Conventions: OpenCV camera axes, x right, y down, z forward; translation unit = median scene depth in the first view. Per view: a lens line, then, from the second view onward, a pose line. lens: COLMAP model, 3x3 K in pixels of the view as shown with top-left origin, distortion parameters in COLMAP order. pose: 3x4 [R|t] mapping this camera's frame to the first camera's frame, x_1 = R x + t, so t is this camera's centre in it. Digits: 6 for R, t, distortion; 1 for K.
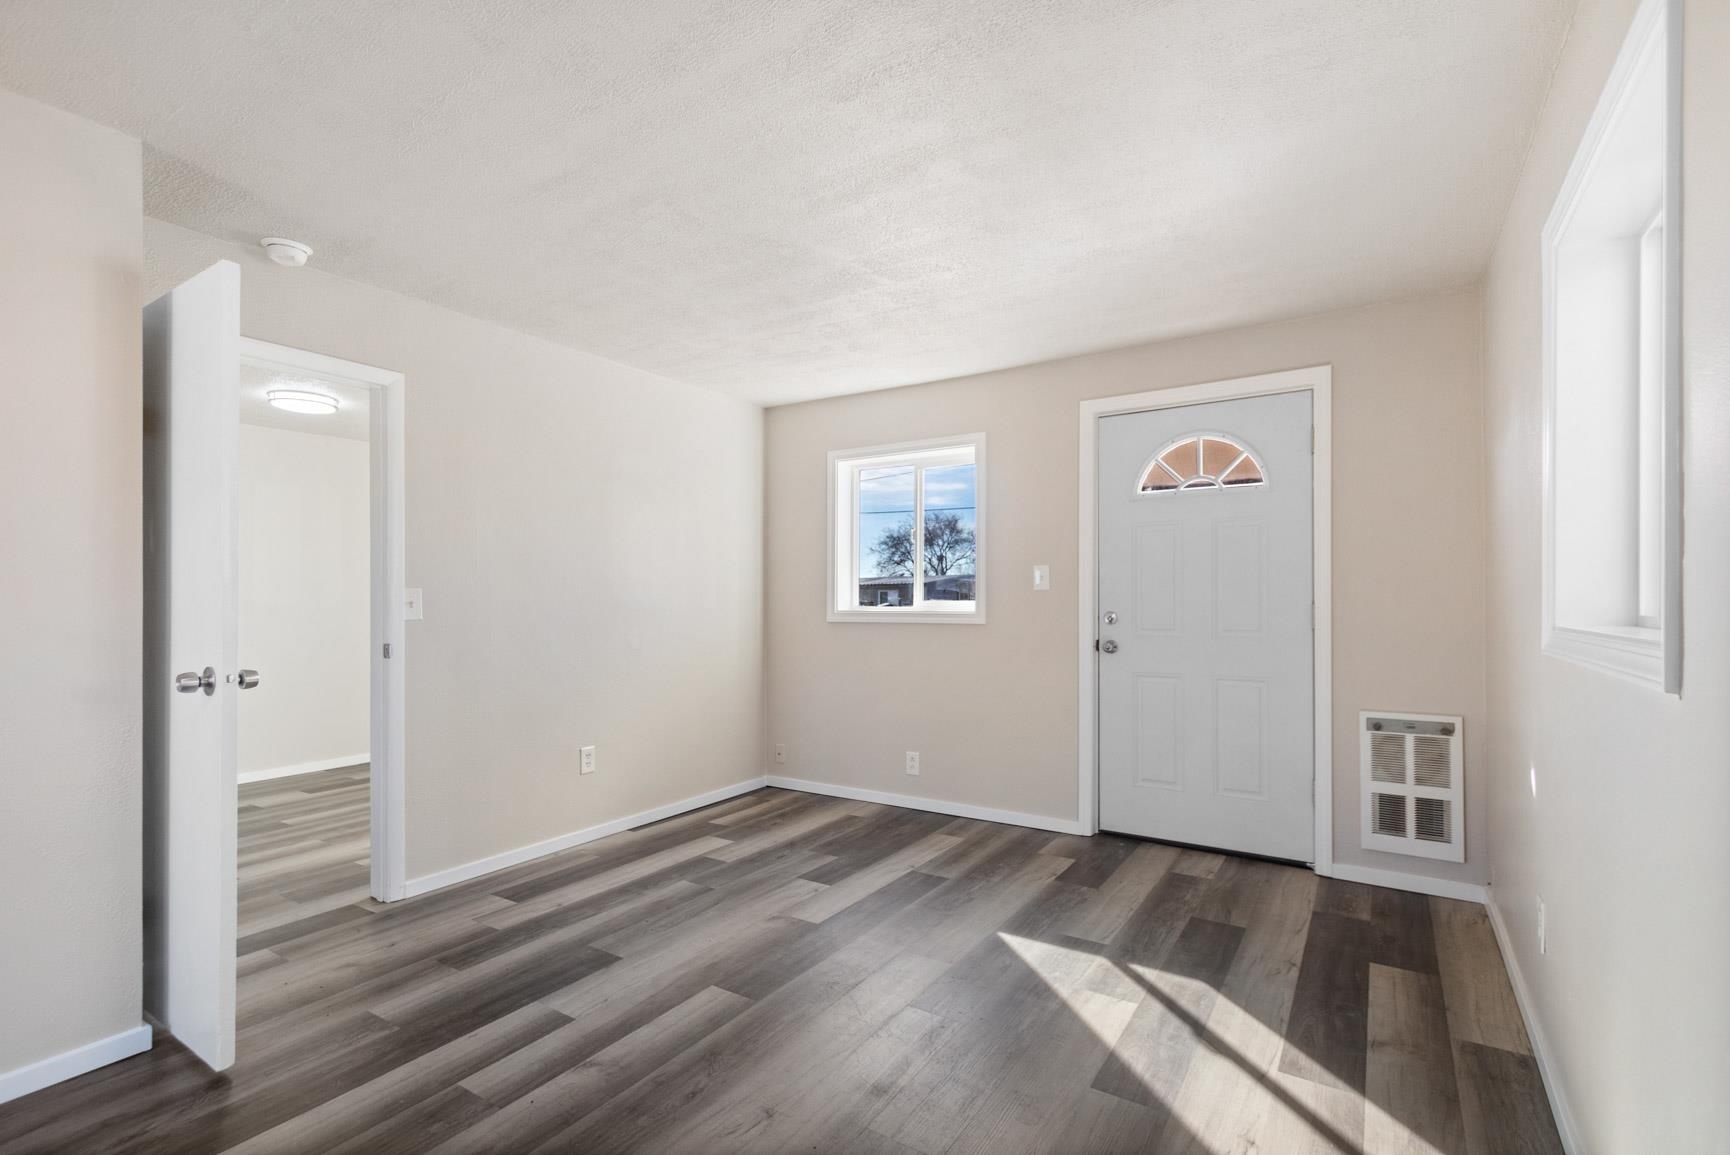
lens RADIAL K [[796.6, 0, 854.4], [0, 796.6, 605.8], [0, 0, 1]] dist [-0.000625, -0.001073]
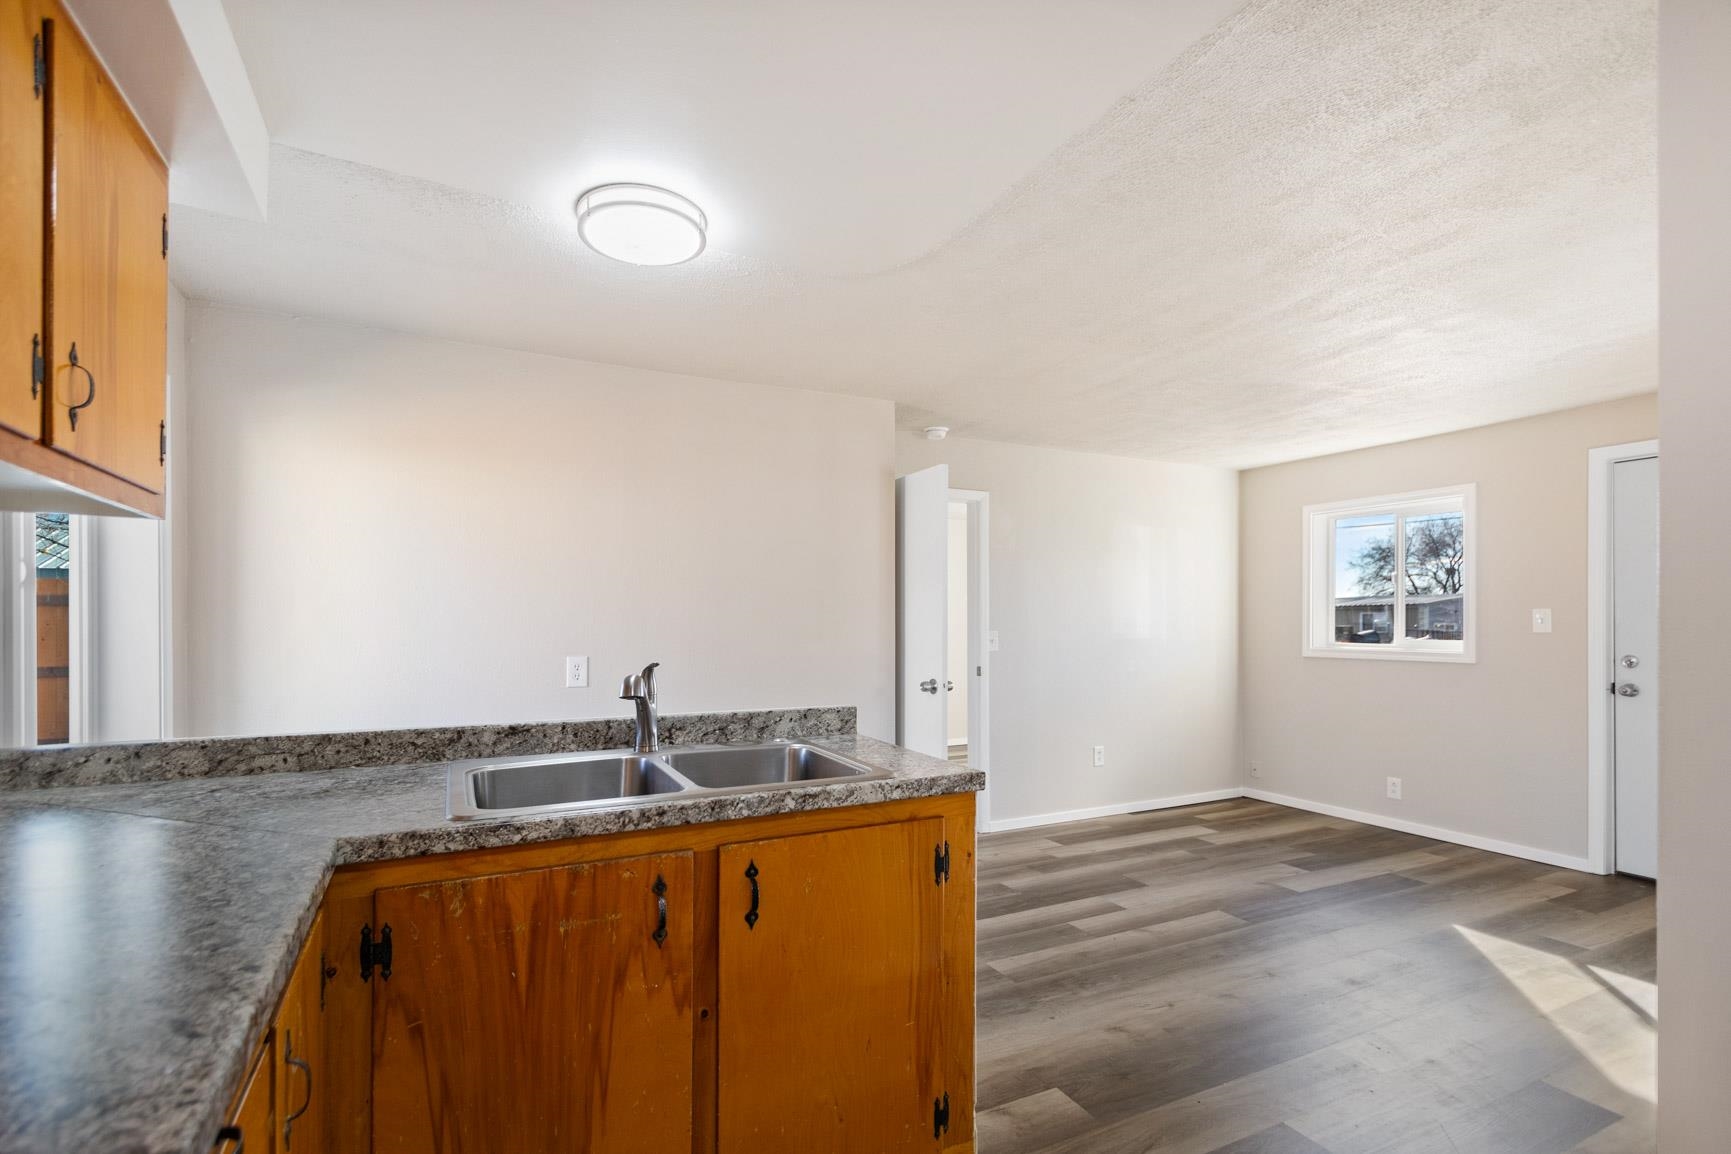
lens RADIAL K [[797.9, 0, 837.5], [0, 797.9, 614.0], [0, 0, 1]] dist [-0.002036, -0.000457]
pose [[0.851783, -0.002340, -0.523889, -0.004580], [-0.004991, 0.999908, -0.012580, -0.027857], [0.523870, 0.013330, 0.851694, -0.390298]]
